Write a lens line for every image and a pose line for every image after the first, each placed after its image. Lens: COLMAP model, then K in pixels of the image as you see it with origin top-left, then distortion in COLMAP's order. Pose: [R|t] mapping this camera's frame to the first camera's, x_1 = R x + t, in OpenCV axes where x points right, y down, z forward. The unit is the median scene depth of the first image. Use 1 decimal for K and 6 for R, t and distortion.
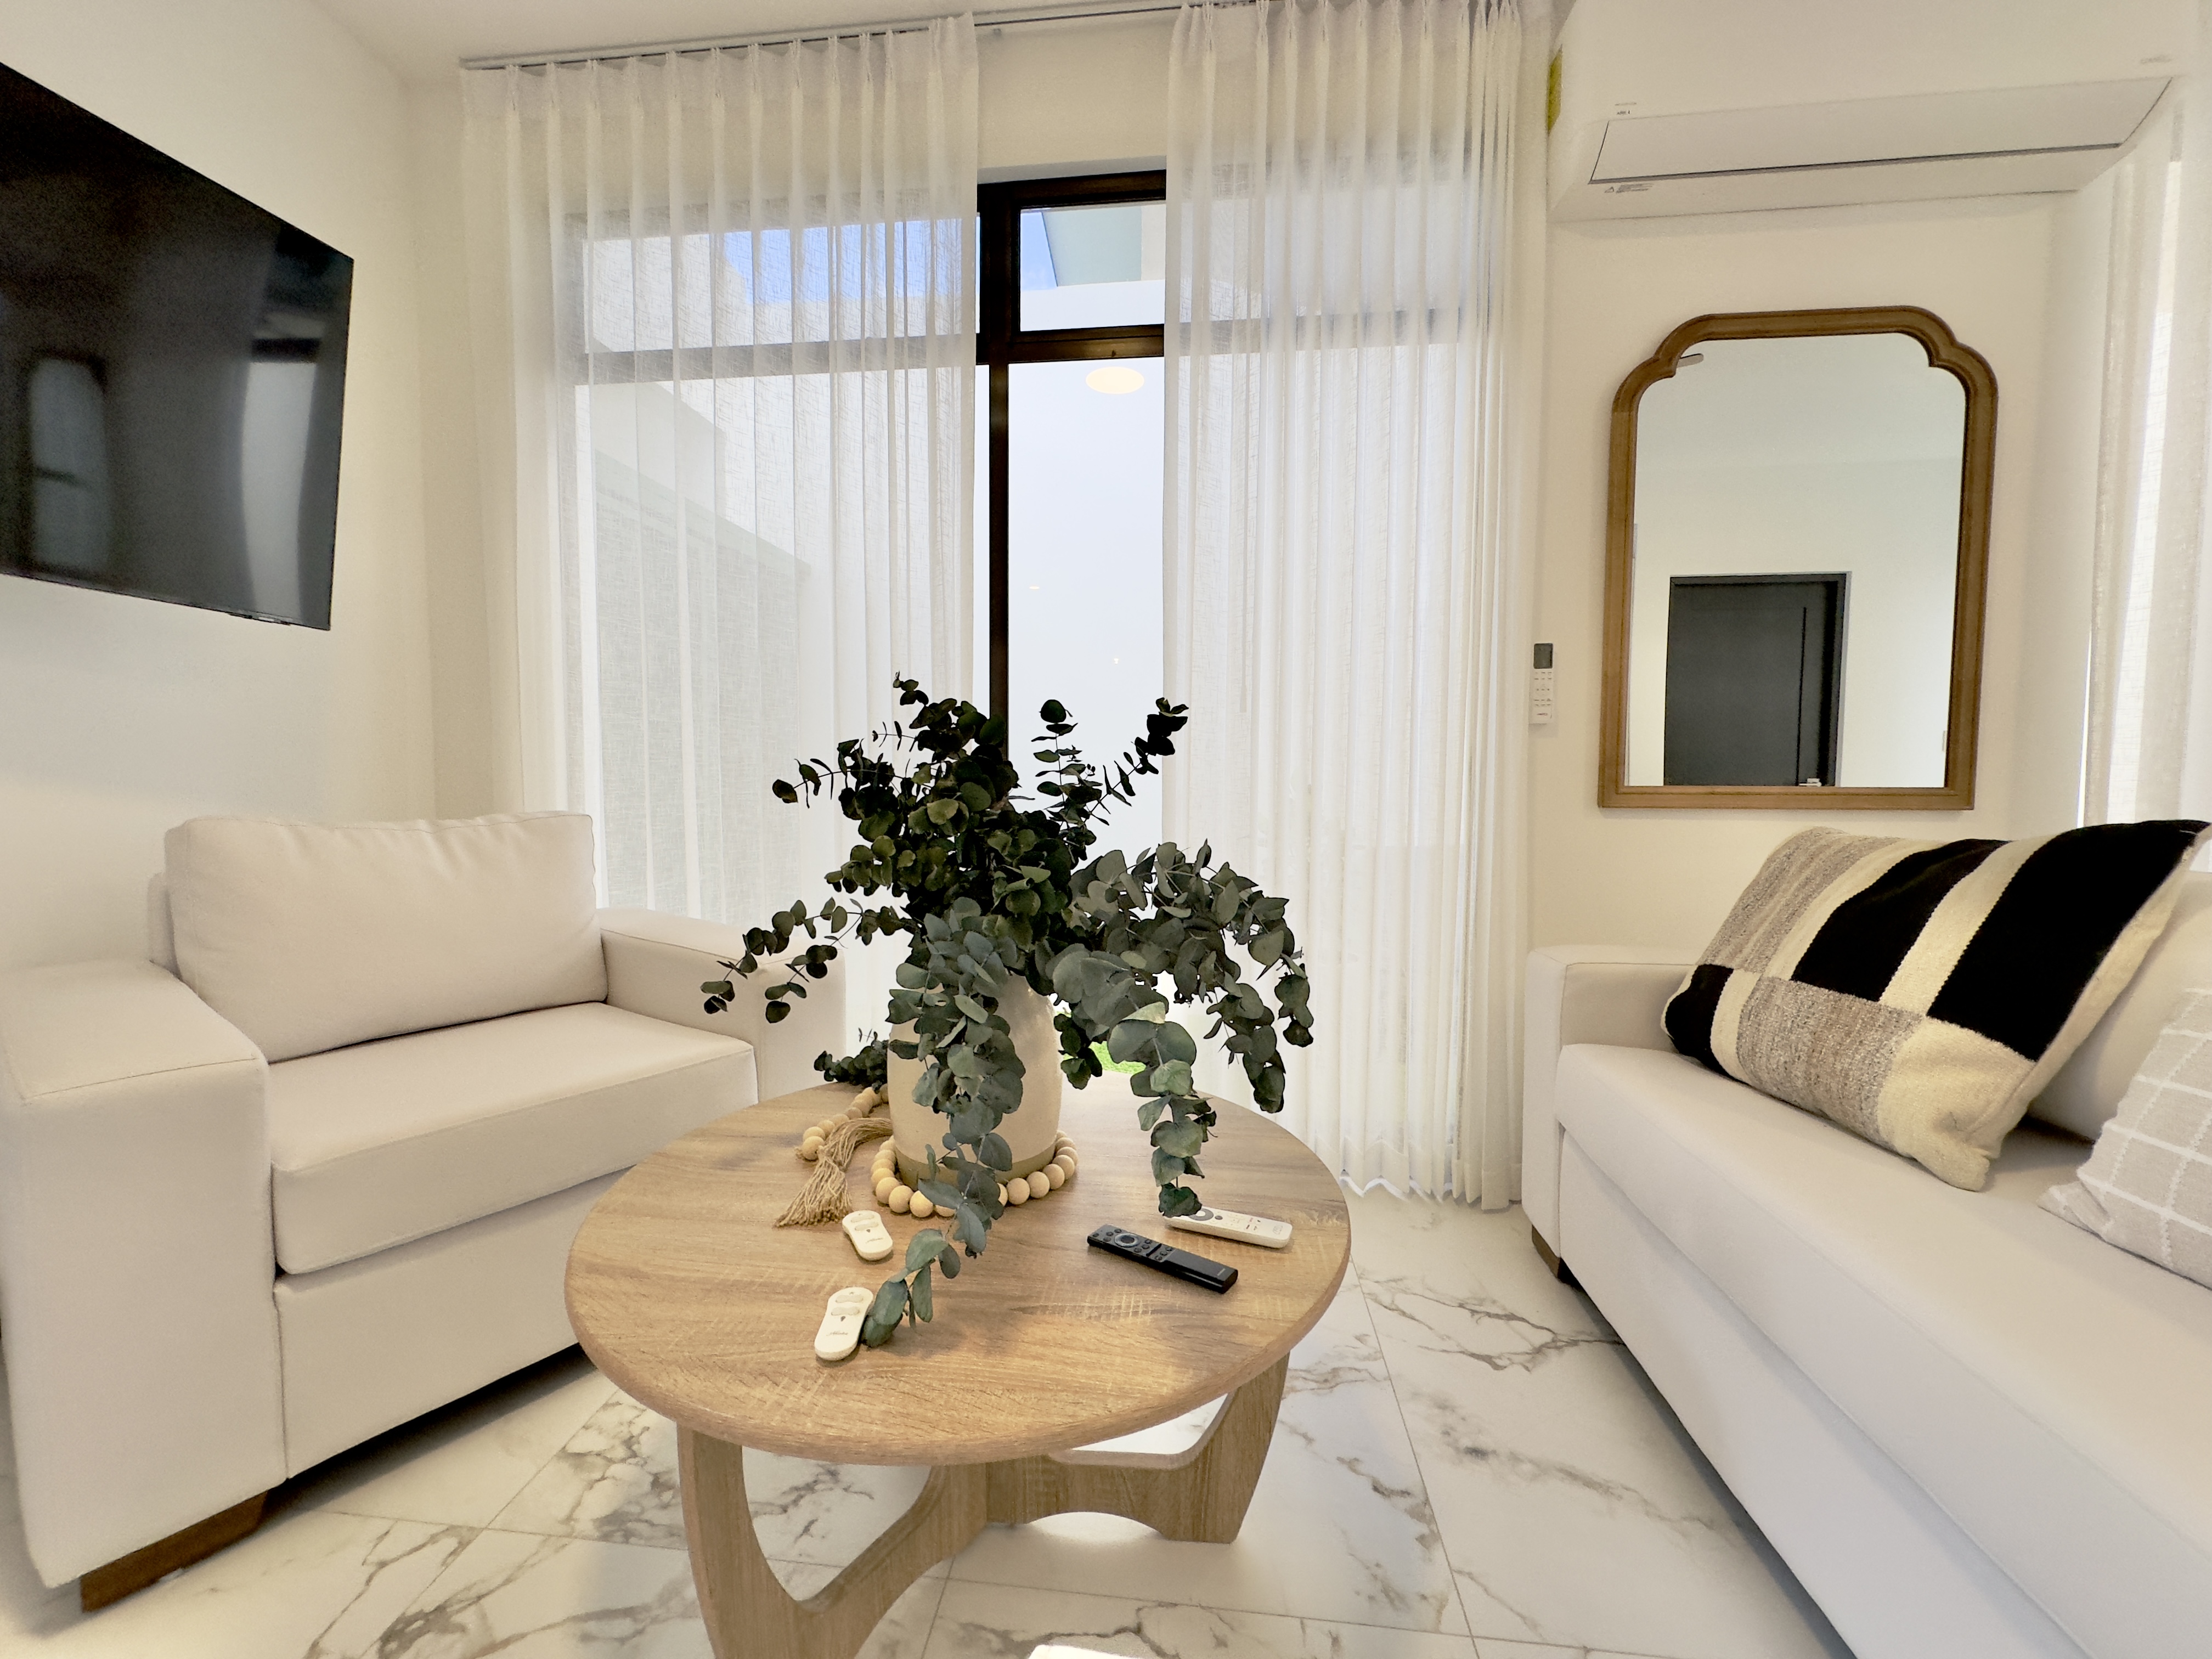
lens RADIAL K [[885.8, 0, 1098.6], [0, 885.8, 828.8], [0, 0, 1]] dist [-0.001152, -0.000126]
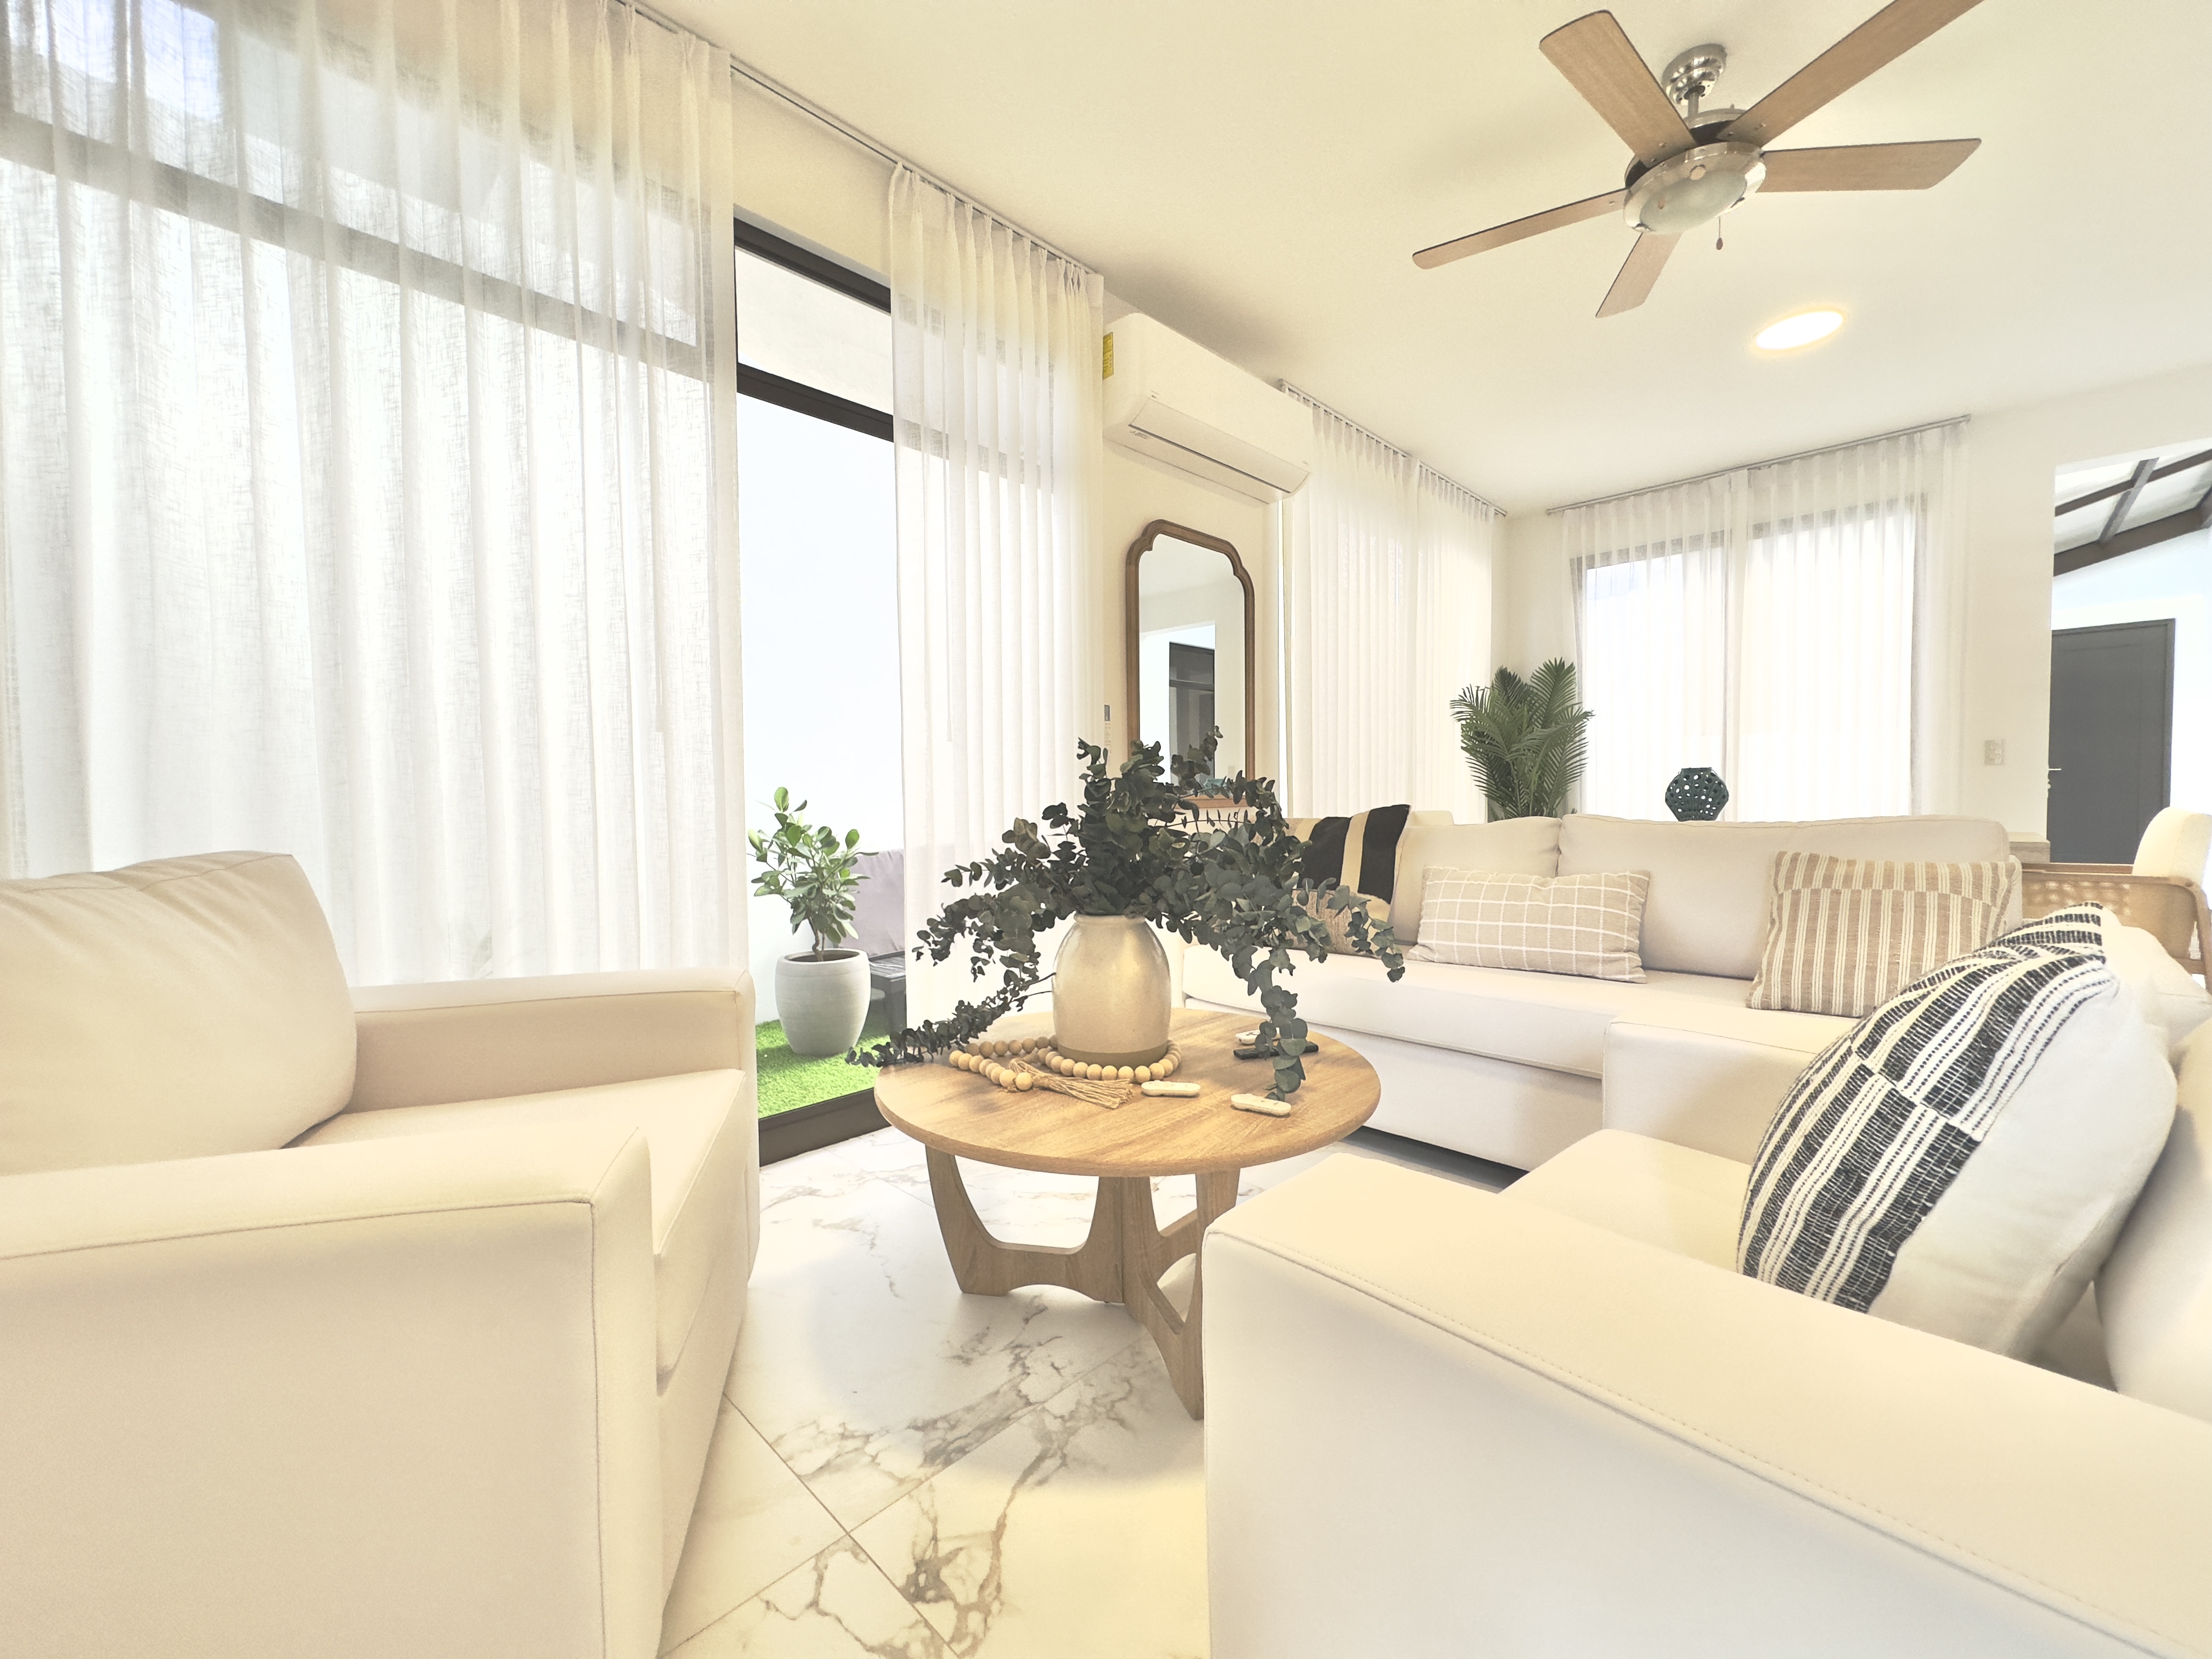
lens RADIAL K [[885.8, 0, 1098.6], [0, 885.8, 828.8], [0, 0, 1]] dist [-0.001152, -0.000126]
pose [[0.617462, -0.039215, 0.785623, -0.746020], [0.057514, 0.998334, 0.004629, -0.001100], [-0.784496, 0.042326, 0.618688, 0.065800]]
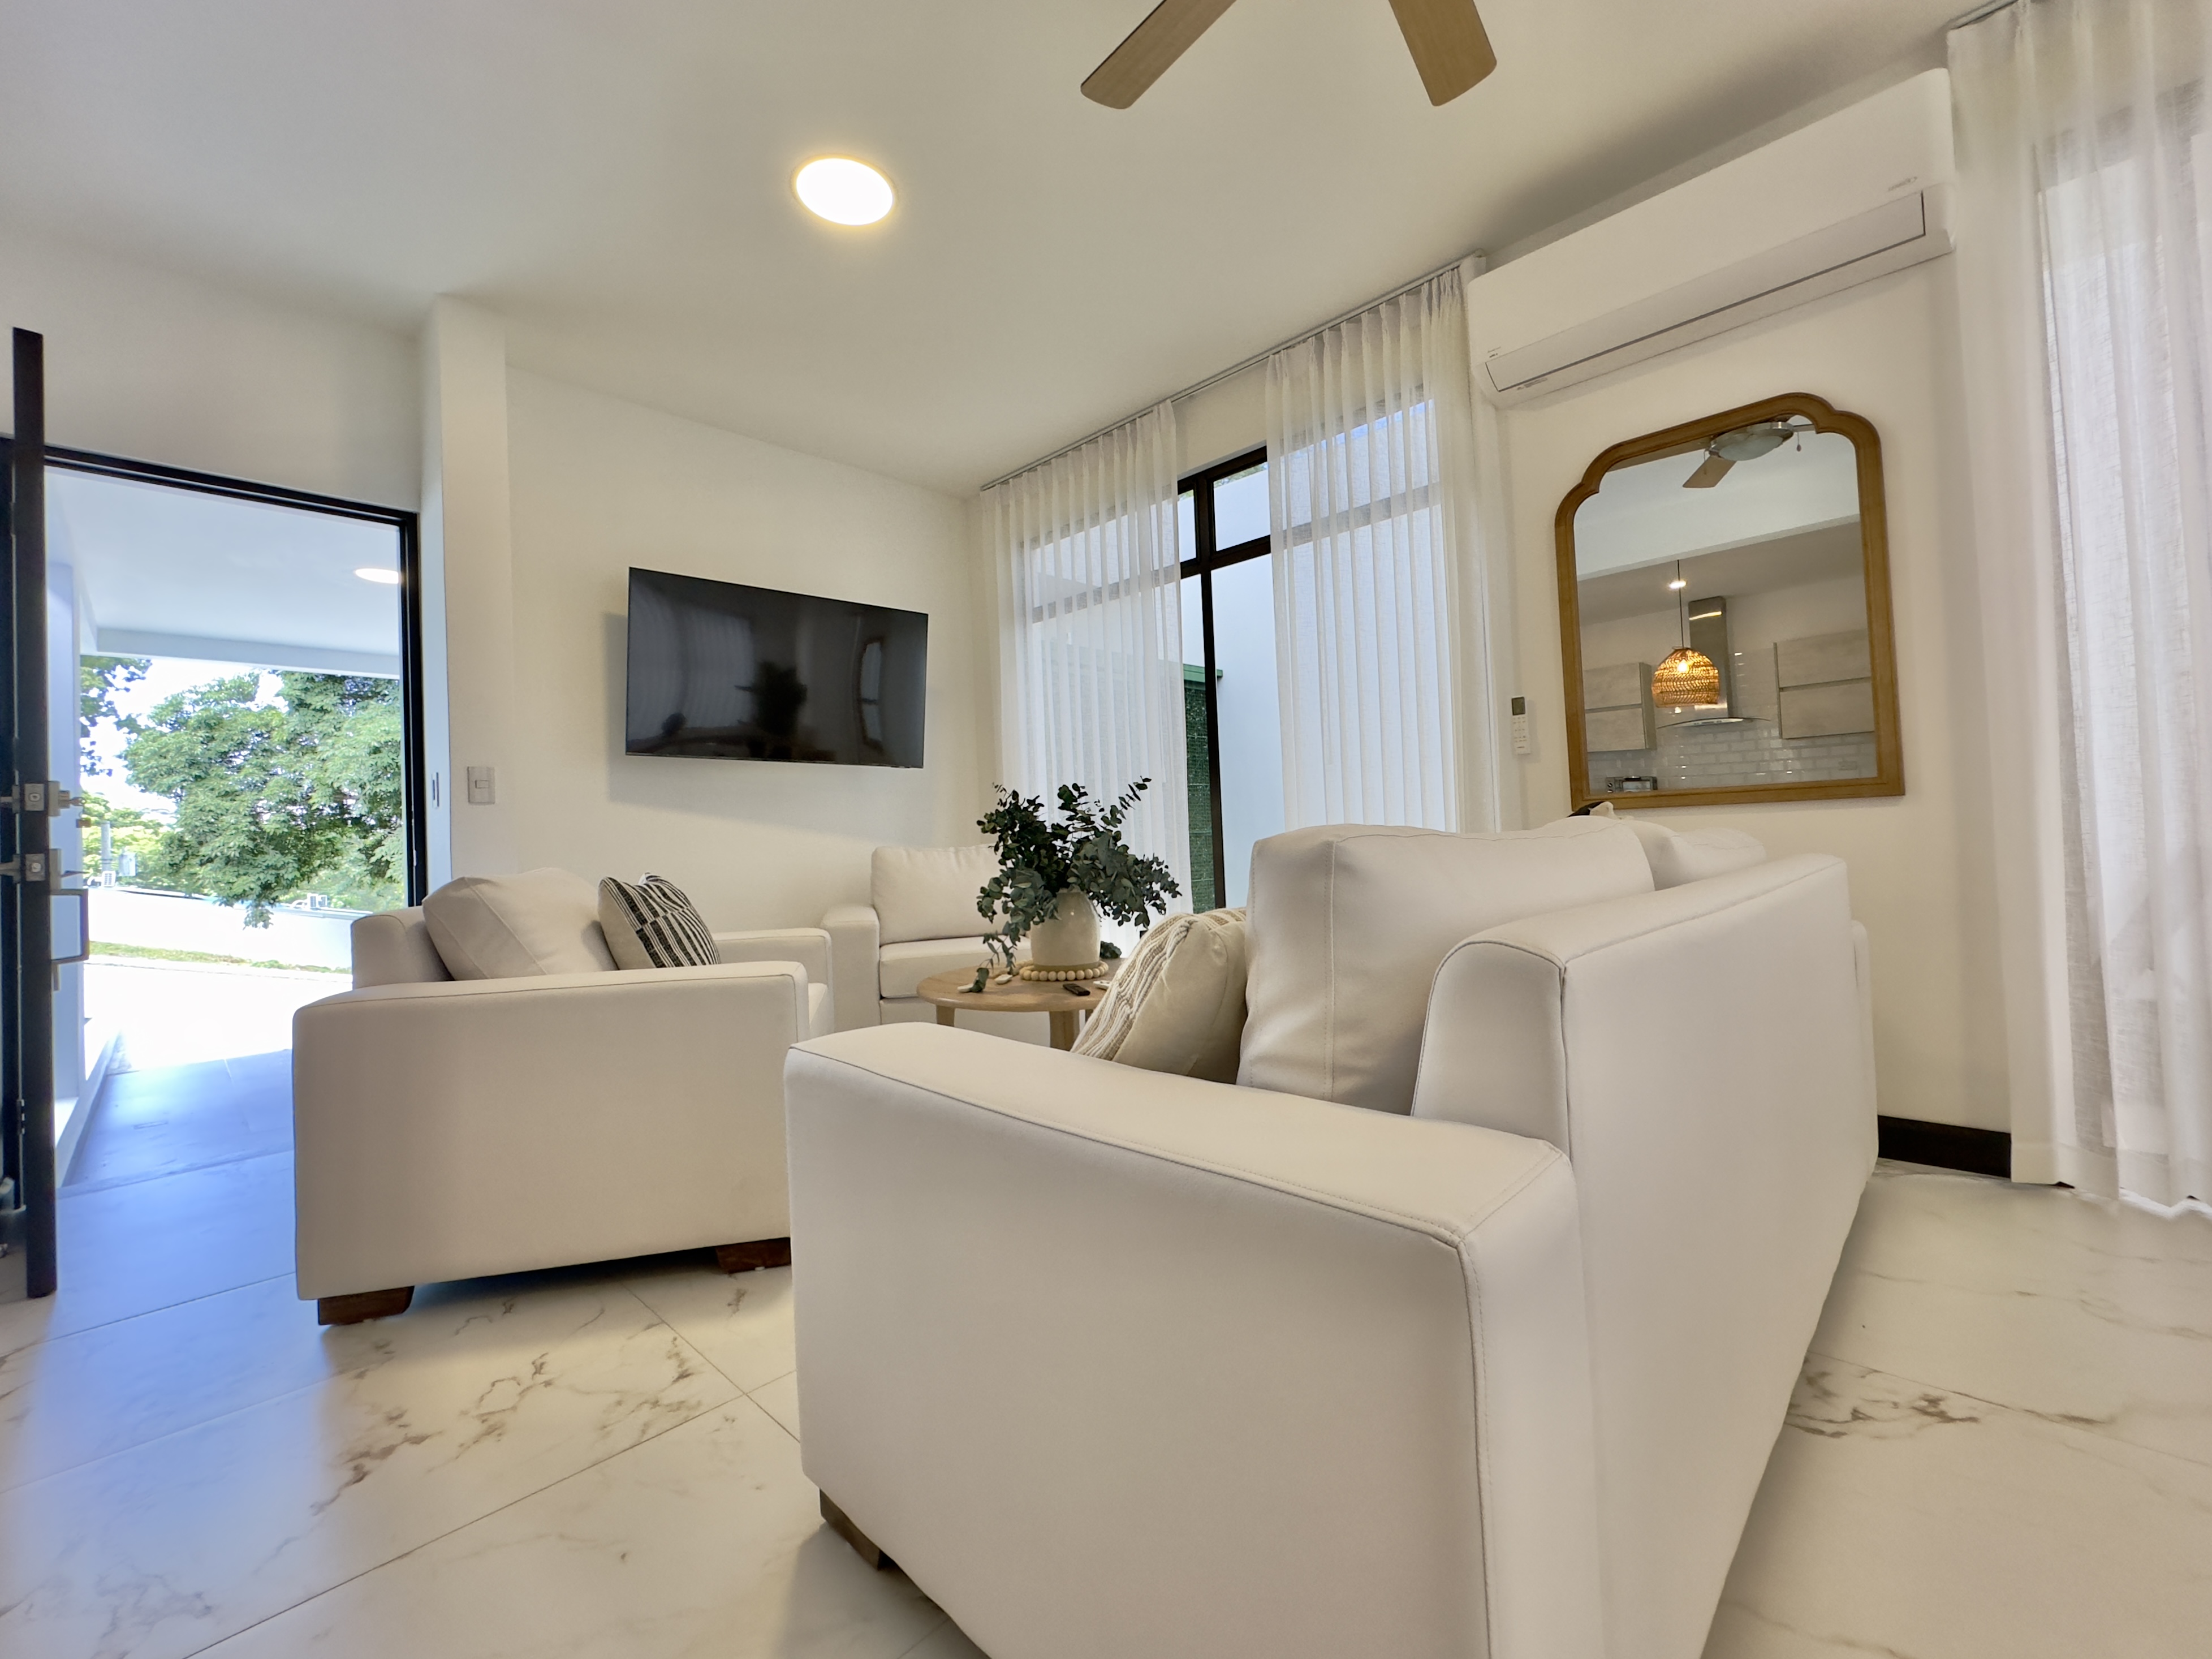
lens RADIAL K [[906.0, 0, 1100.5], [0, 906.0, 816.5], [0, 0, 1]] dist [-0.001914, 0.000172]
pose [[0.789687, -0.054522, -0.611083, 0.866868], [0.016412, 0.997564, -0.067796, 0.067094], [0.613291, 0.043508, 0.788658, -0.543085]]
